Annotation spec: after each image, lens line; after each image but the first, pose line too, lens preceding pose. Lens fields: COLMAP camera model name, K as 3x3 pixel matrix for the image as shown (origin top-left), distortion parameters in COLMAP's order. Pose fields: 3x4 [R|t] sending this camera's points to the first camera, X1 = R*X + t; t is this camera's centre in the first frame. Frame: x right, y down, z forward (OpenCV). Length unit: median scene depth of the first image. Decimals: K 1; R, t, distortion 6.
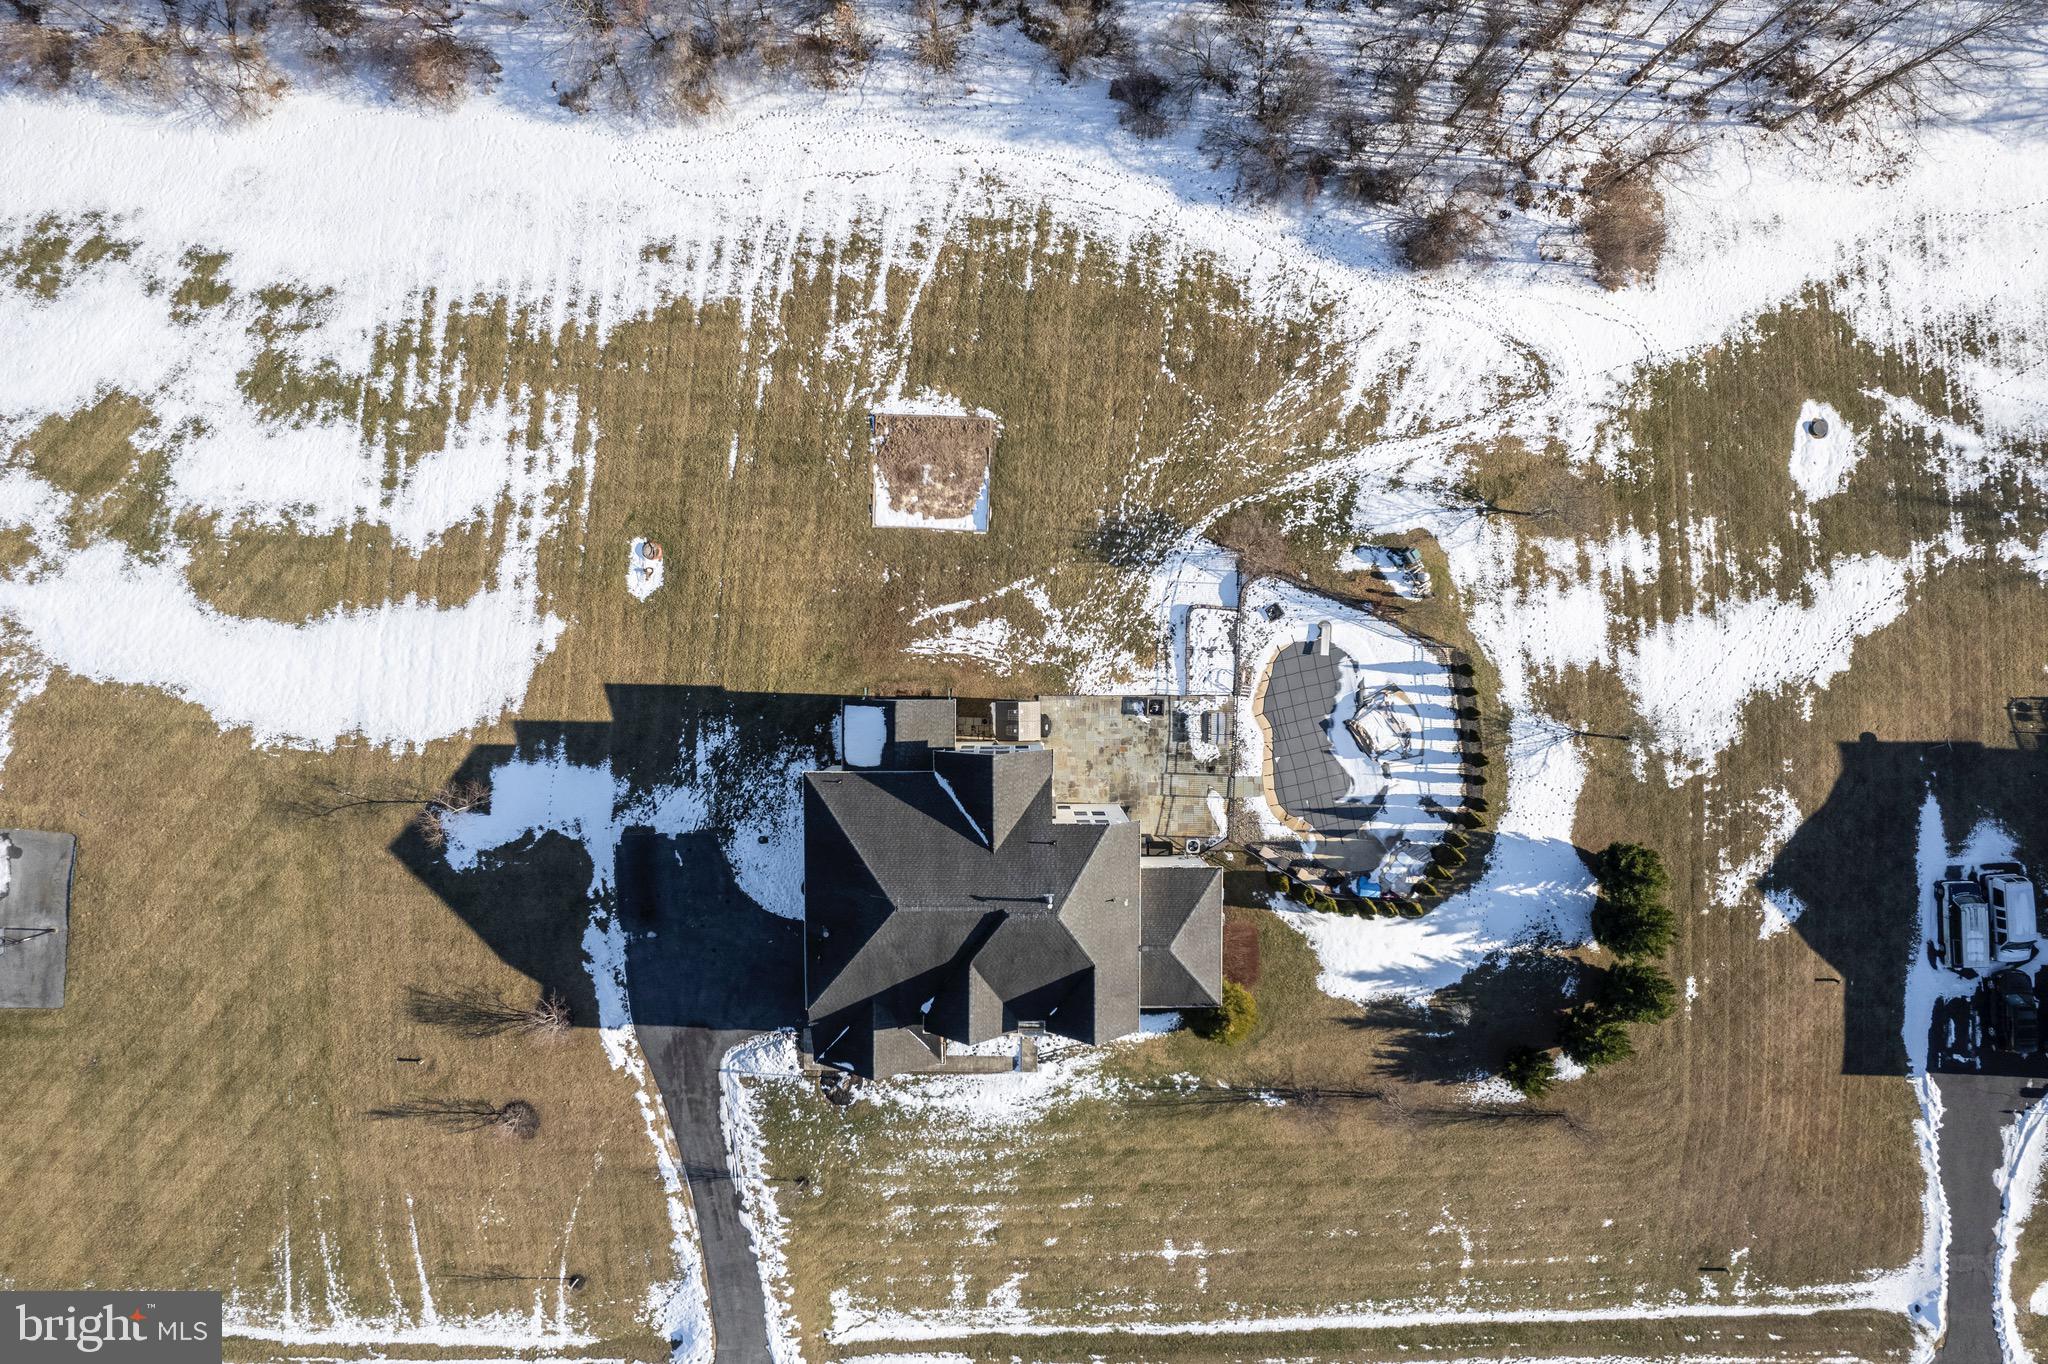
lens RADIAL K [[1299.8, 0, 1024.8], [0, 1299.8, 667.3], [0, 0, 1]] dist [-0.059238, 0.039790]
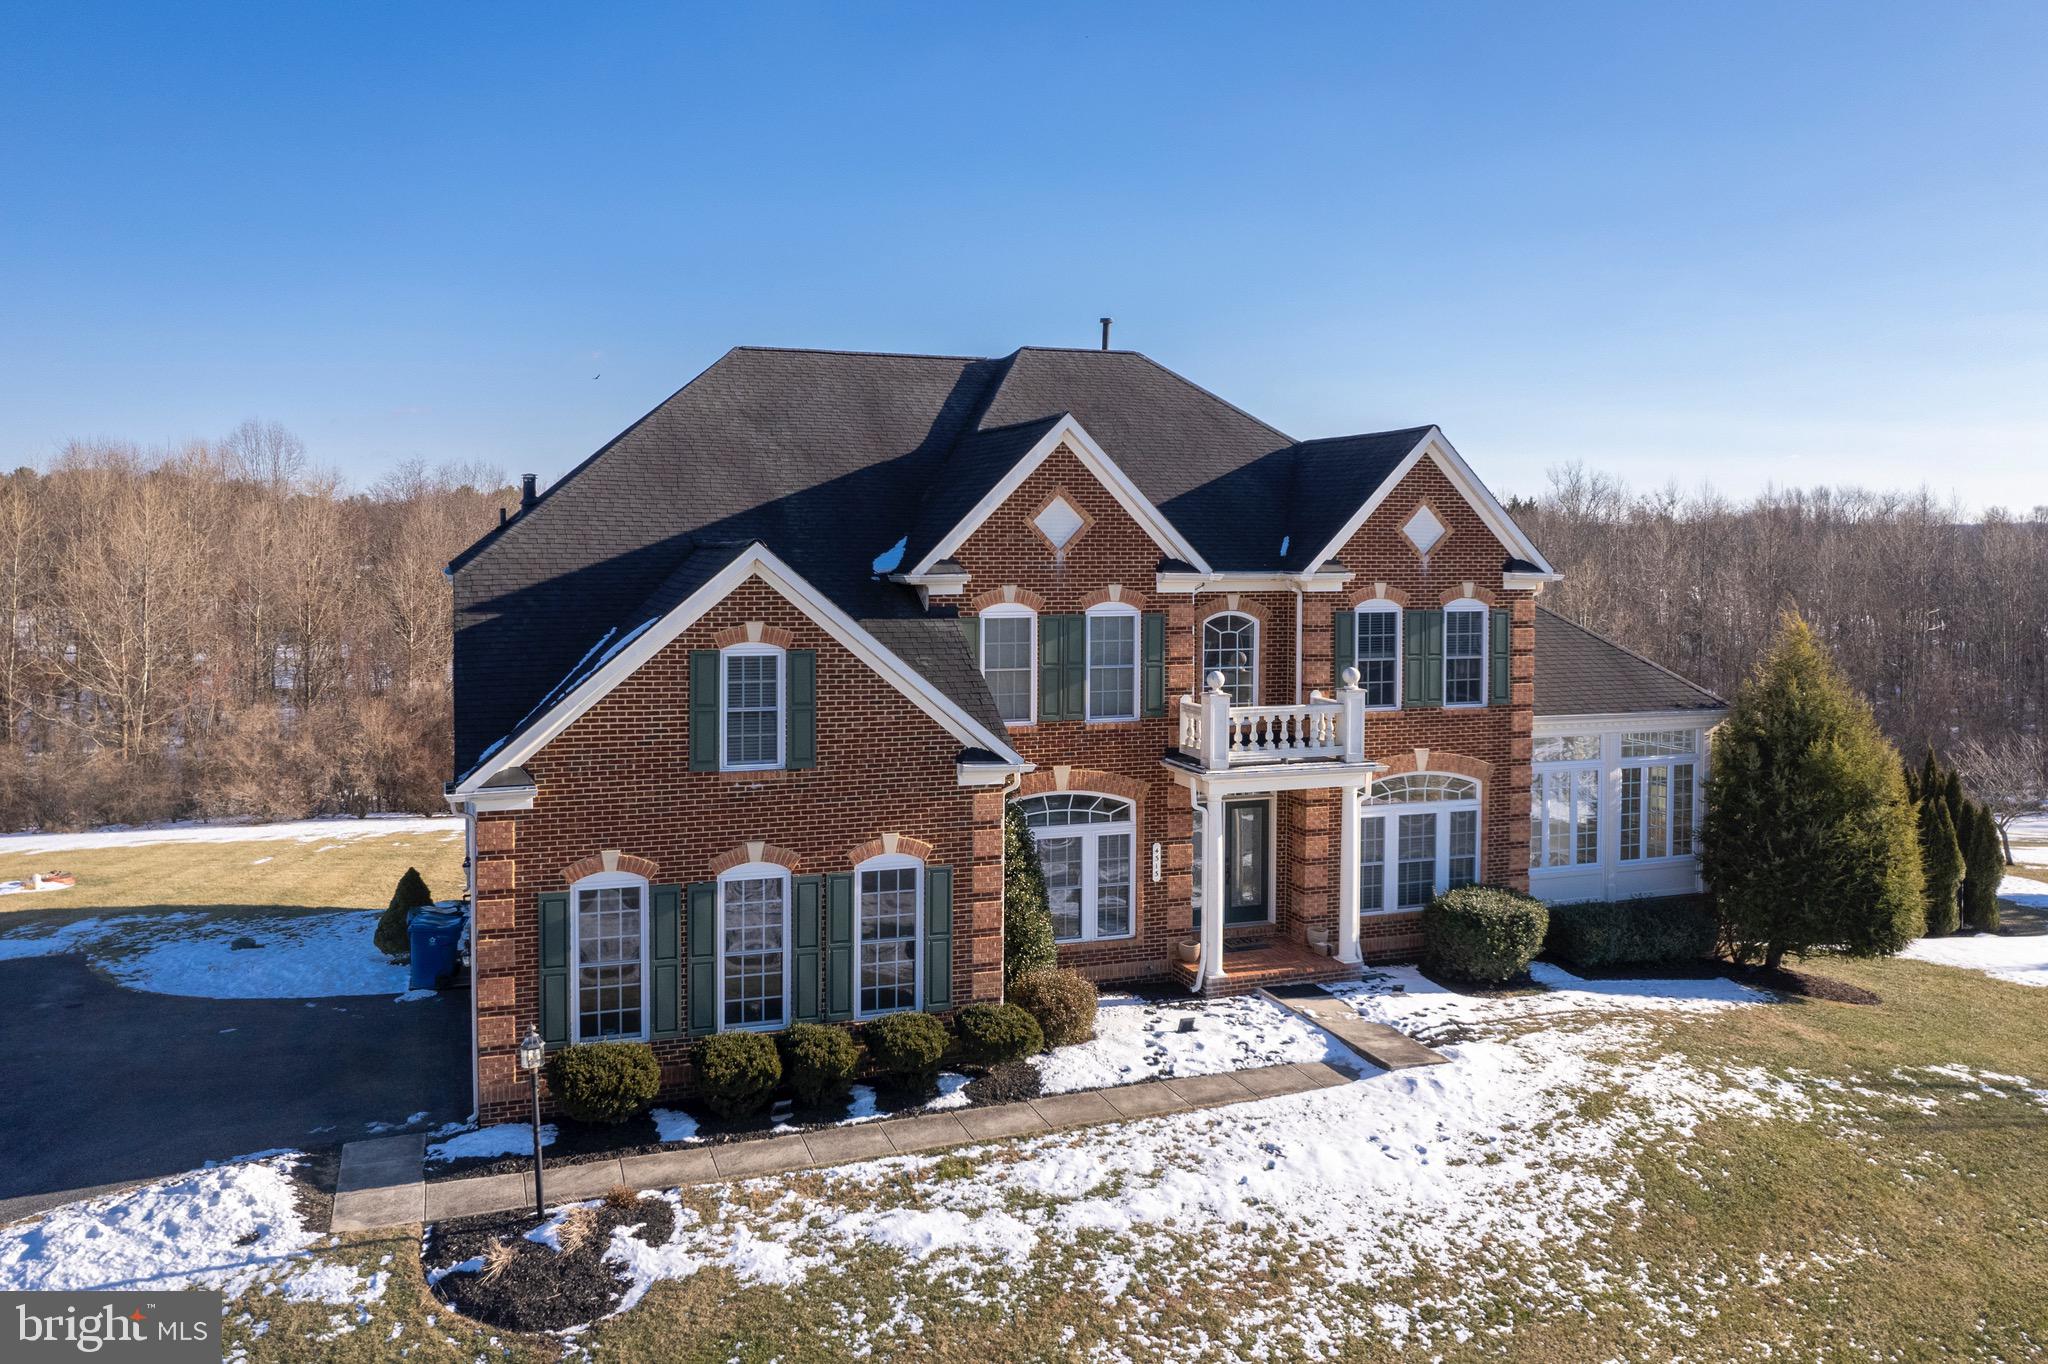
lens RADIAL K [[1513.1, 0, 992.9], [0, 1513.1, 614.4], [0, 0, 1]] dist [-0.040193, -0.002549]
pose [[0.944422, -0.024908, 0.327792, -0.146644], [0.327811, -0.003409, -0.944737, 0.521942], [0.024650, 0.999684, 0.004945, 0.894524]]
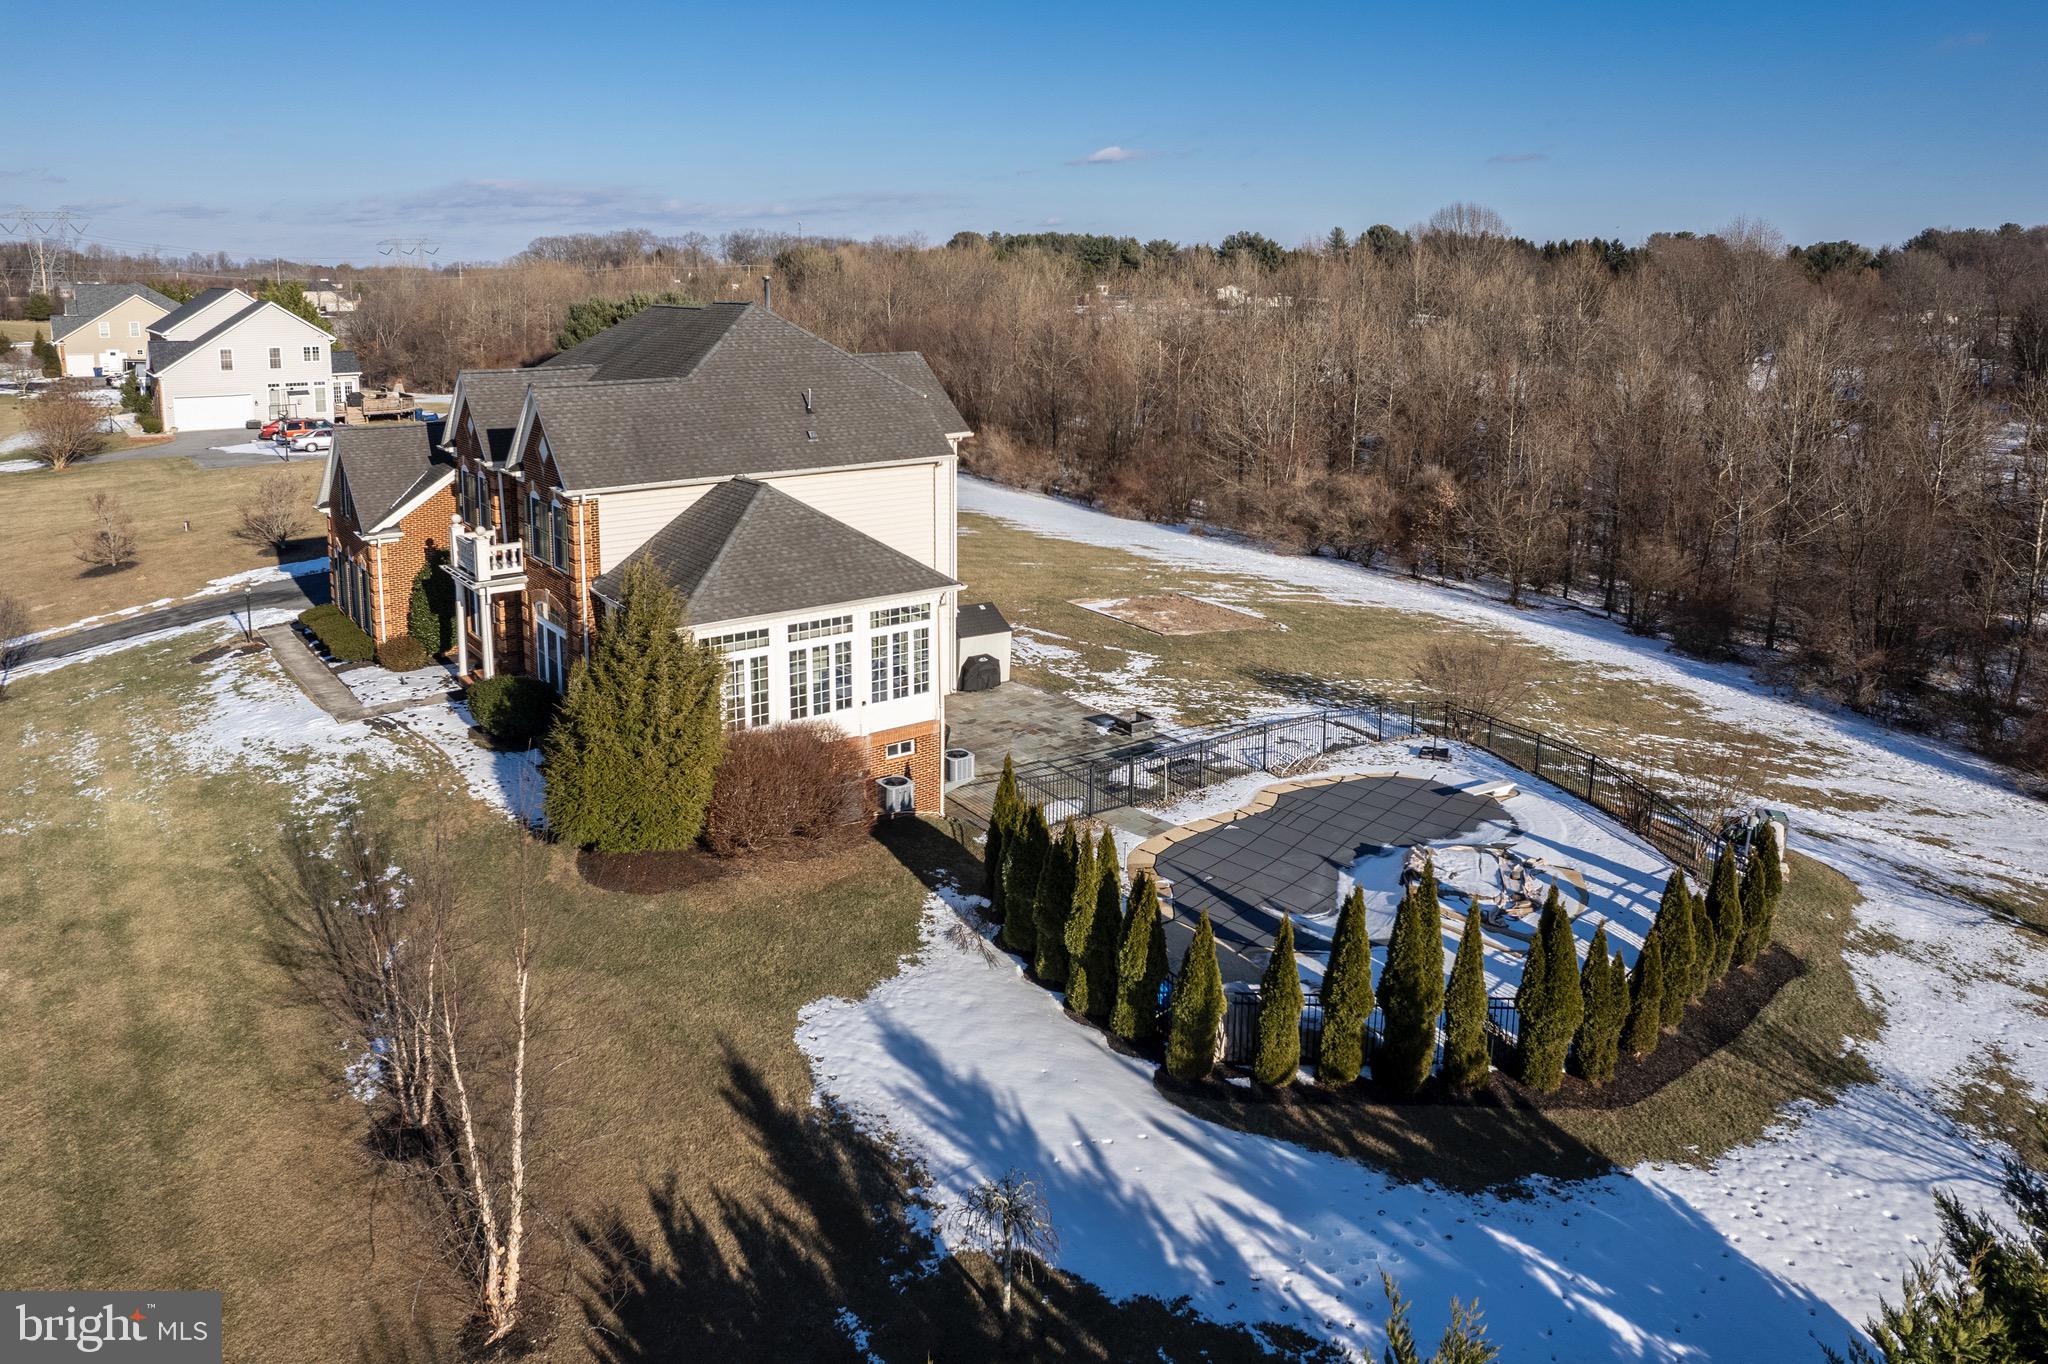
lens RADIAL K [[1412.4, 0, 1032.7], [0, 1412.4, 456.0], [0, 0, 1]] dist [-0.041048, 0.006476]
pose [[0.607762, 0.089102, -0.789105, 0.512430], [-0.793684, 0.035254, -0.607308, 0.402105], [-0.026293, 0.995398, 0.092145, 0.835190]]
